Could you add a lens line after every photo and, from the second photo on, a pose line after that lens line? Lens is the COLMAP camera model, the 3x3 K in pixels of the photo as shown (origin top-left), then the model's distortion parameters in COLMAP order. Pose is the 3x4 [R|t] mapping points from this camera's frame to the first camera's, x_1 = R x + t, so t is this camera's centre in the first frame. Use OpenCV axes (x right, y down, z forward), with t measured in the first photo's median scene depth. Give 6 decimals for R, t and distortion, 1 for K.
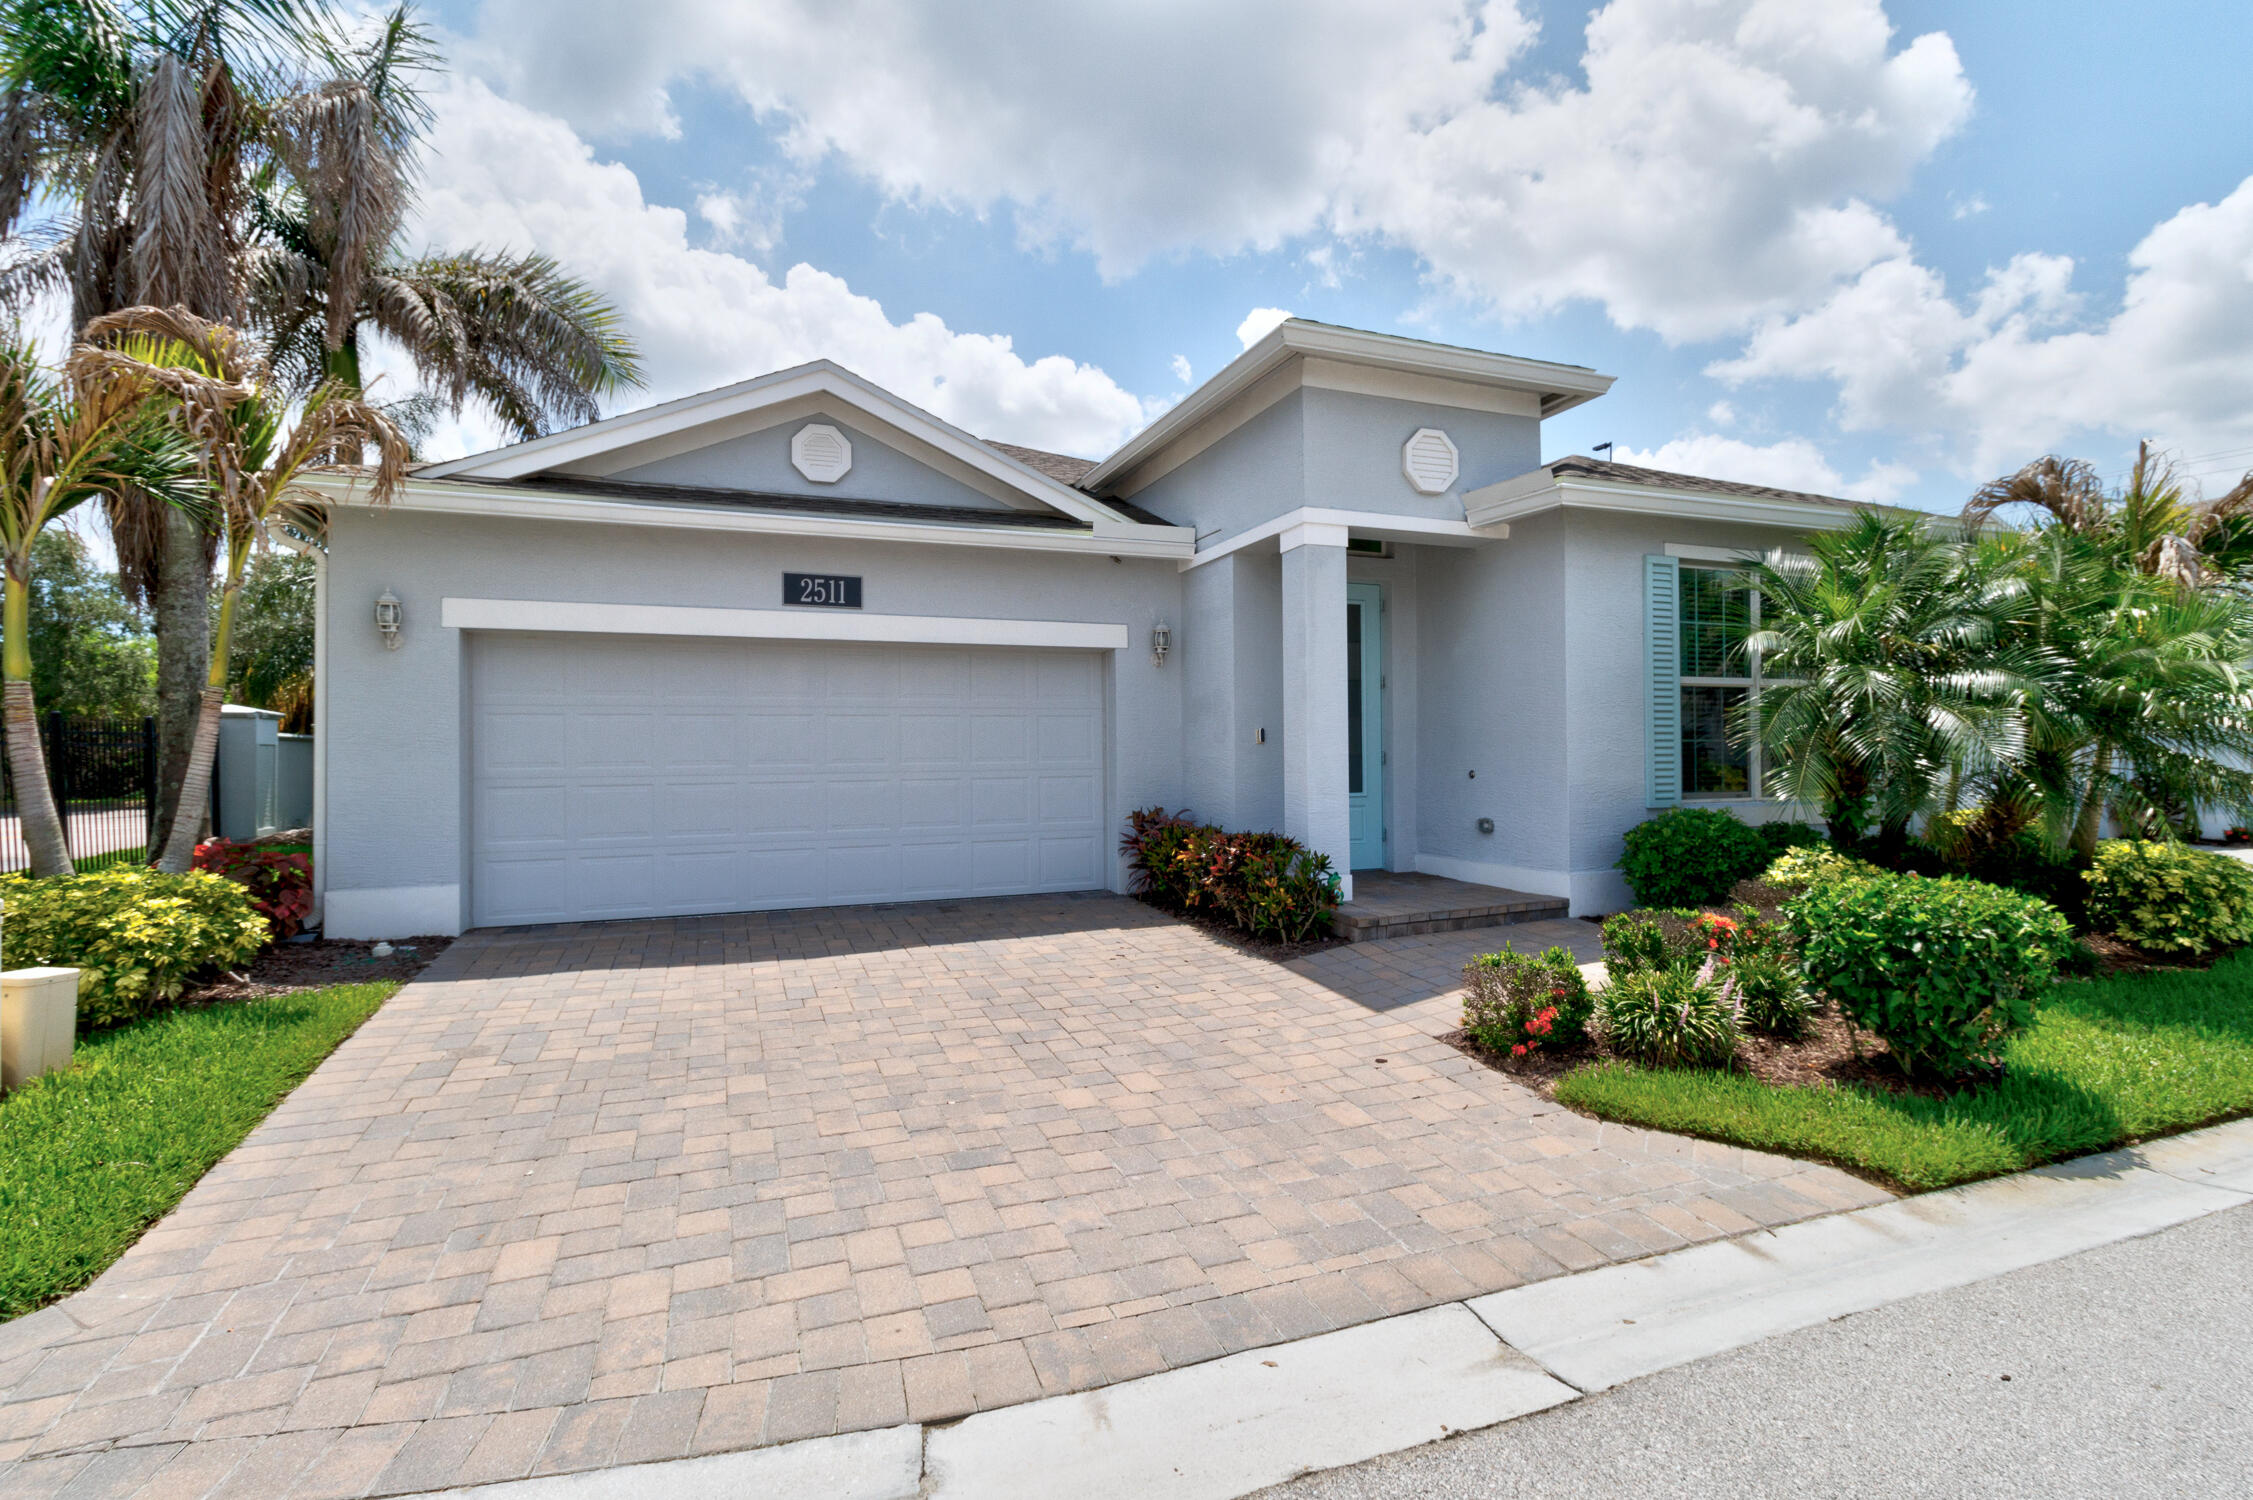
lens RADIAL K [[1075.5, 0, 1126.5], [0, 1075.5, 750.0], [0, 0, 1]] dist [0.006566, 0.000232]
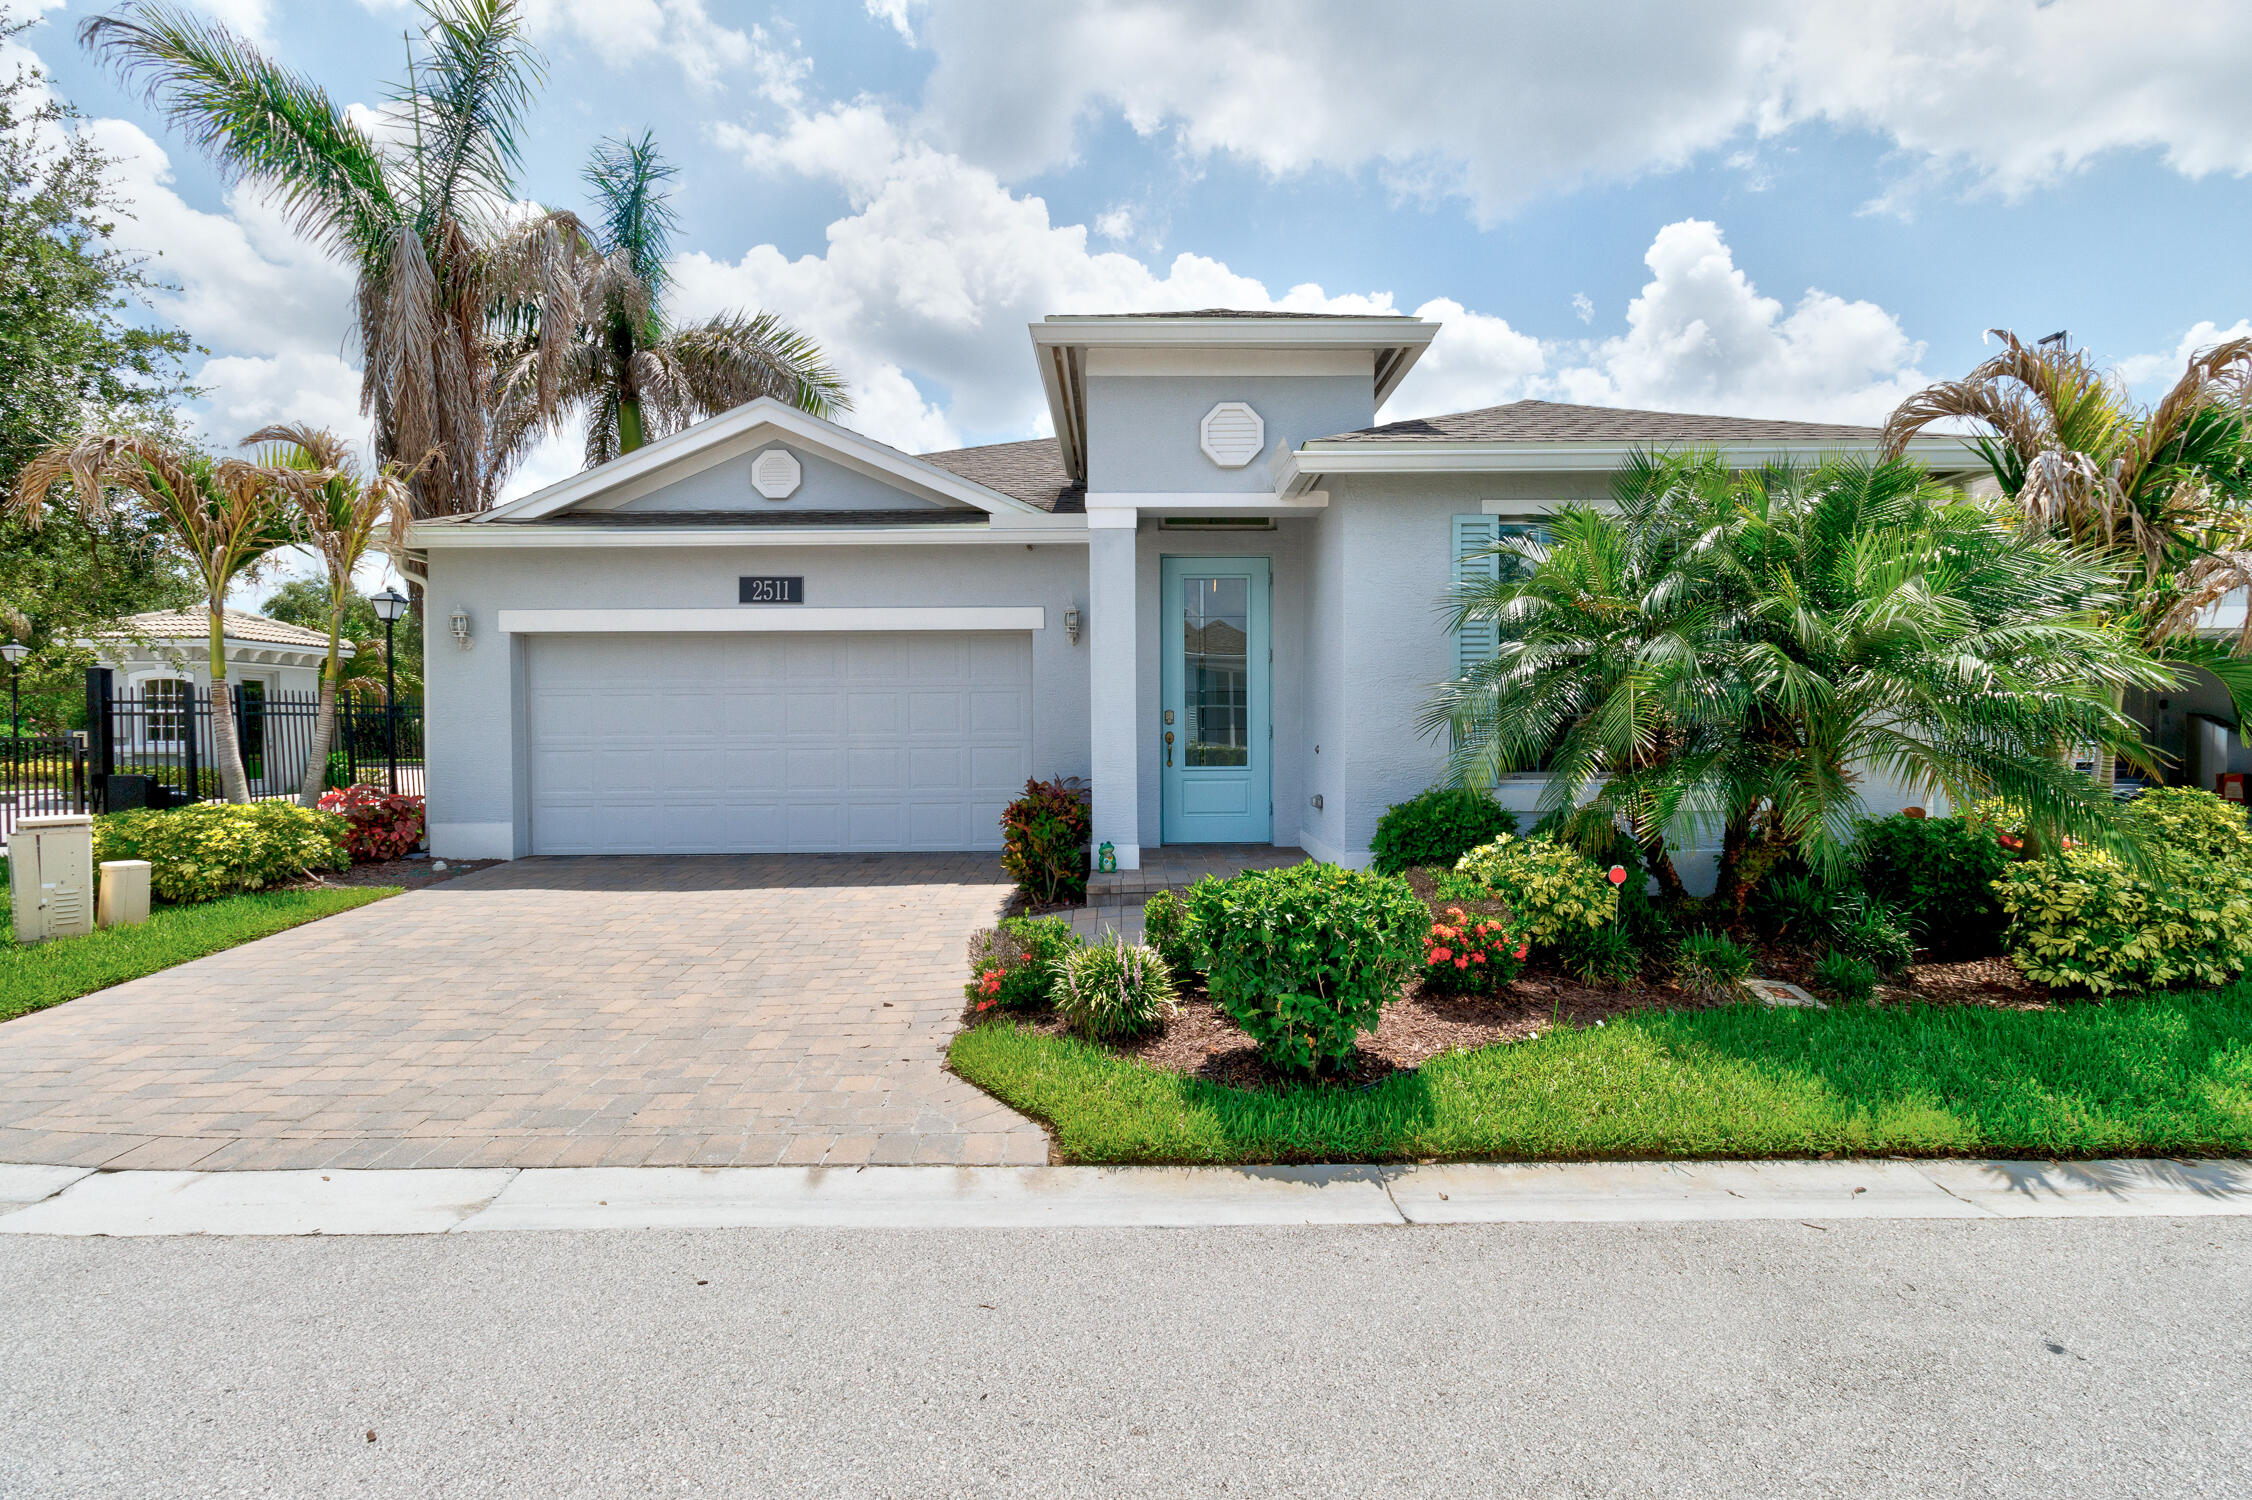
lens RADIAL K [[1063.6, 0, 1124.2], [0, 1063.6, 735.0], [0, 0, 1]] dist [0.001212, 0.000453]
pose [[0.930926, 0.005954, -0.365160, 0.567177], [-0.000608, 0.999891, 0.014753, -0.004765], [0.365208, -0.013512, 0.930828, 0.043802]]
